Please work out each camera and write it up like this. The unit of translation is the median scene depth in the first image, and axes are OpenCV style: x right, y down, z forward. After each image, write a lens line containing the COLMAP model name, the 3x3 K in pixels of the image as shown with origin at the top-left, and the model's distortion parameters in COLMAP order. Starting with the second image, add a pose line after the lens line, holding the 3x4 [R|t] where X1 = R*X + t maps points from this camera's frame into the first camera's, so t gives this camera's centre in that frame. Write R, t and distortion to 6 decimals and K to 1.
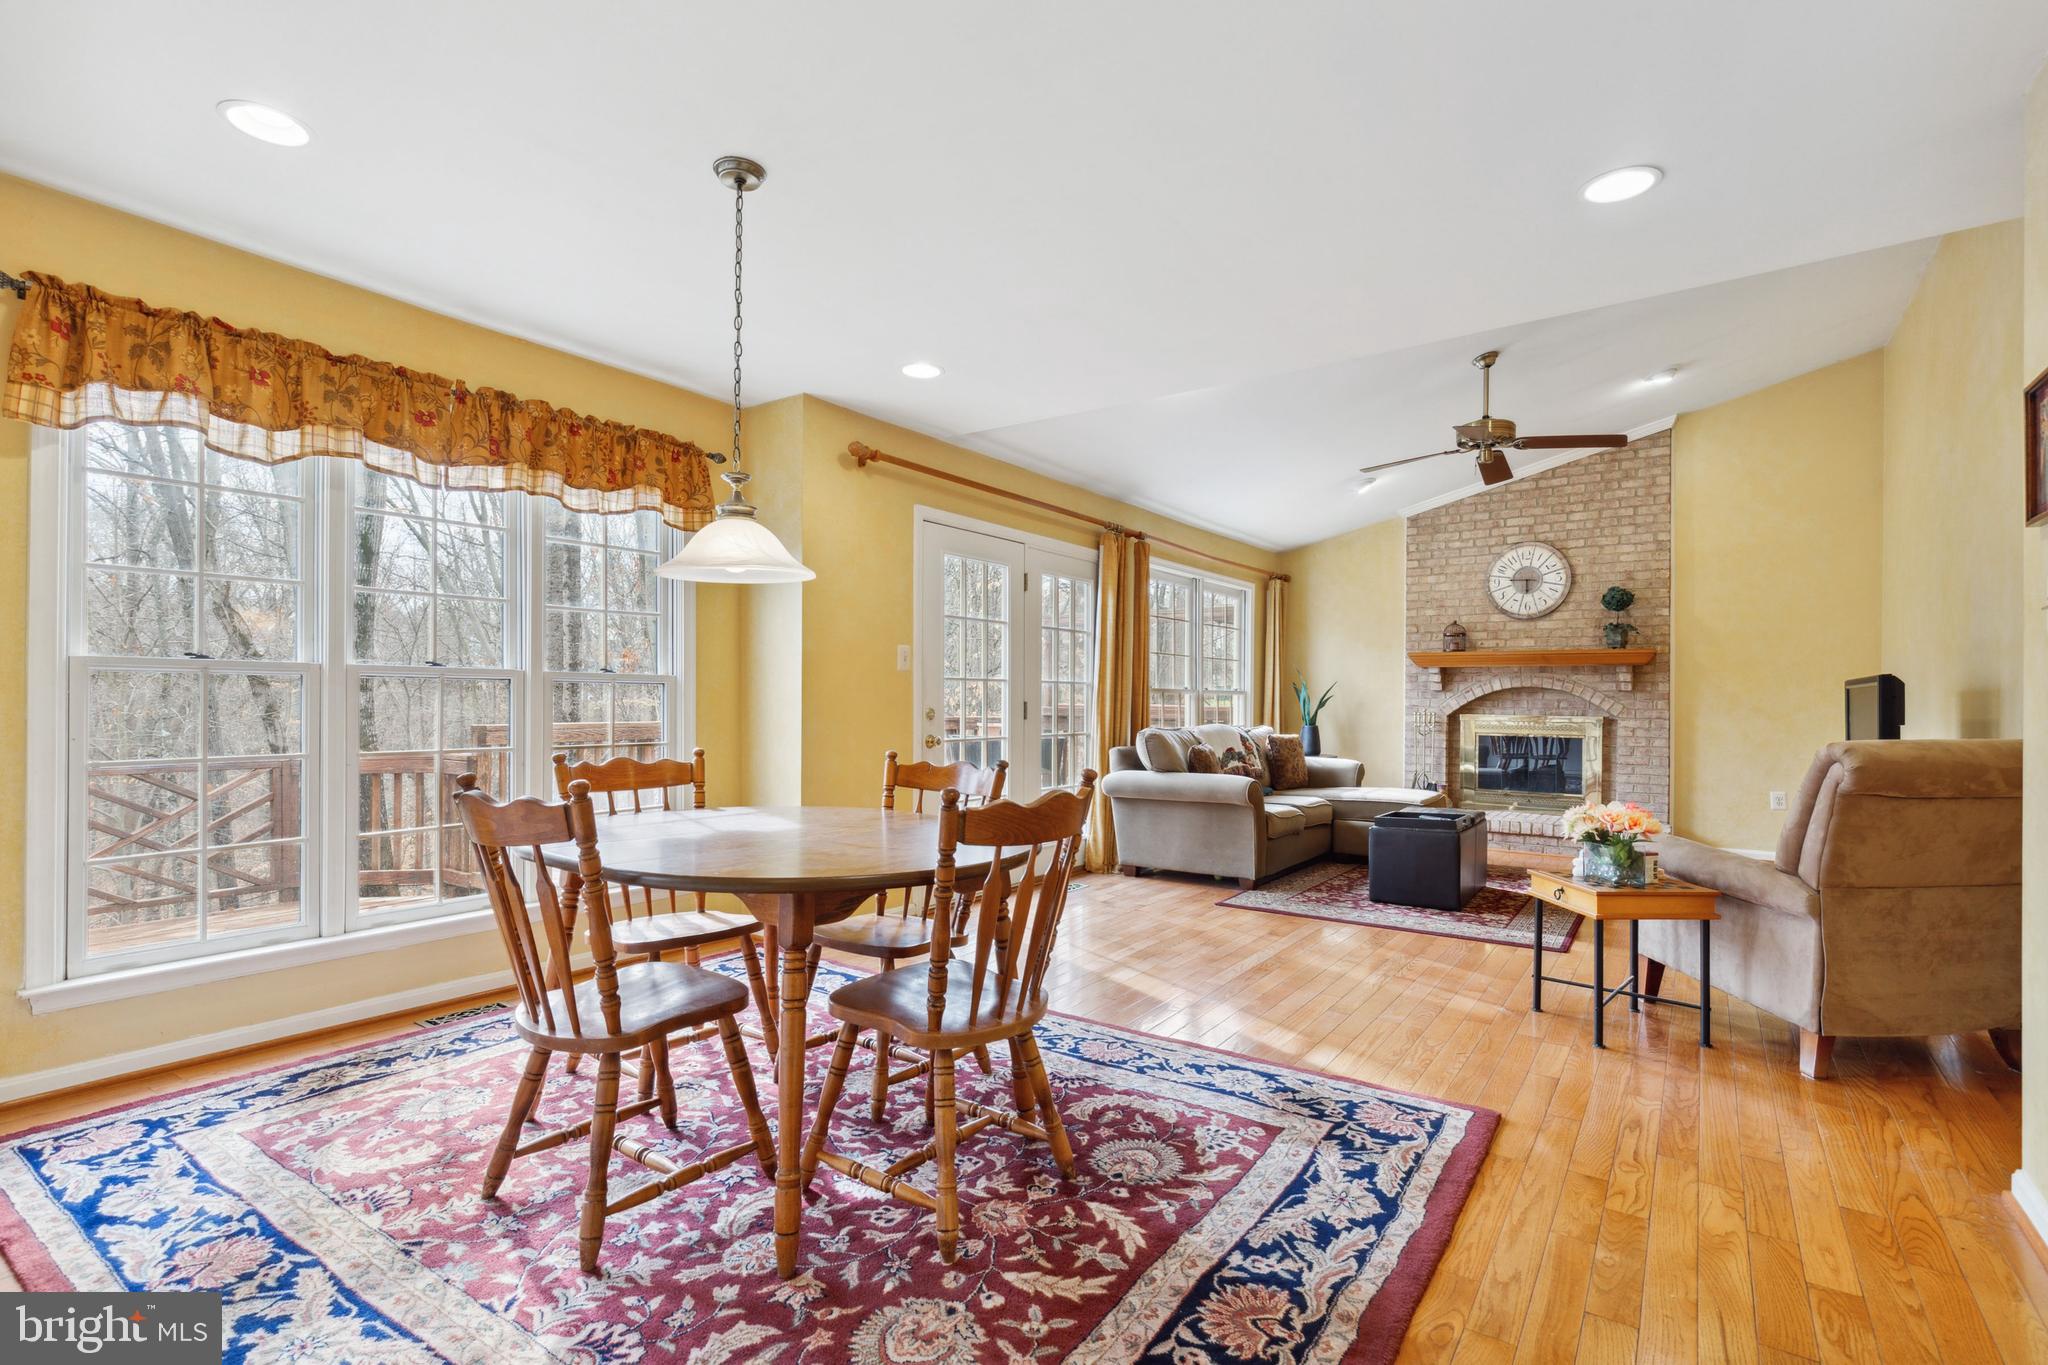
lens RADIAL K [[942.9, 0, 1032.2], [0, 942.9, 710.8], [0, 0, 1]] dist [0.014328, 0.000141]
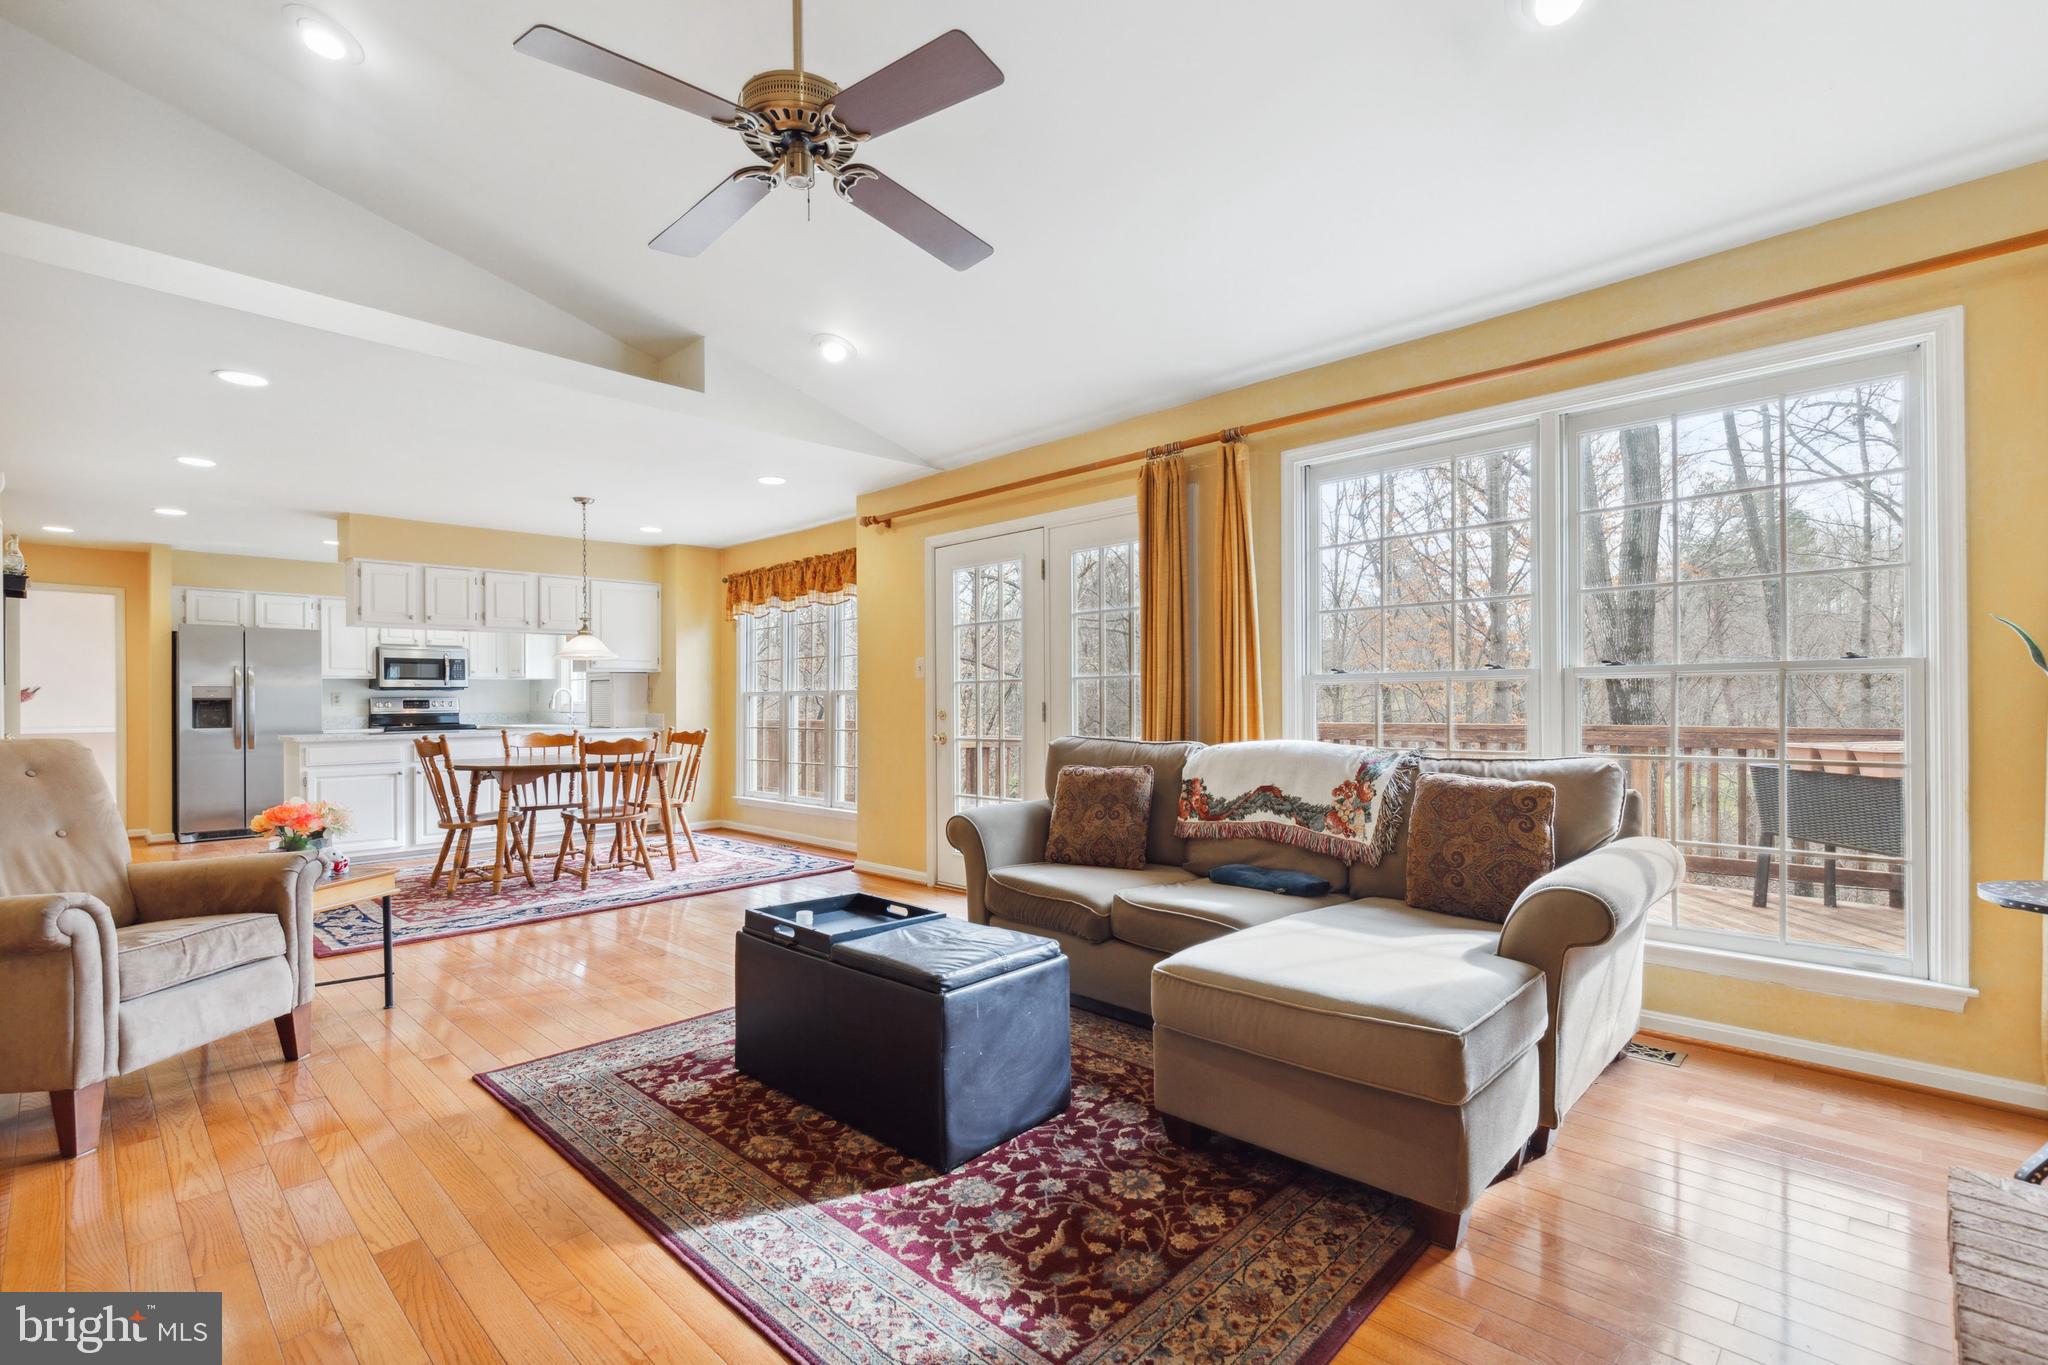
lens RADIAL K [[942.9, 0, 1011.3], [0, 942.9, 691.1], [0, 0, 1]] dist [0.014328, 0.000141]
pose [[-0.171855, -0.021453, -0.984889, 0.672345], [-0.005850, 0.999767, -0.020756, -0.001467], [0.985105, 0.002194, -0.171941, 0.862039]]
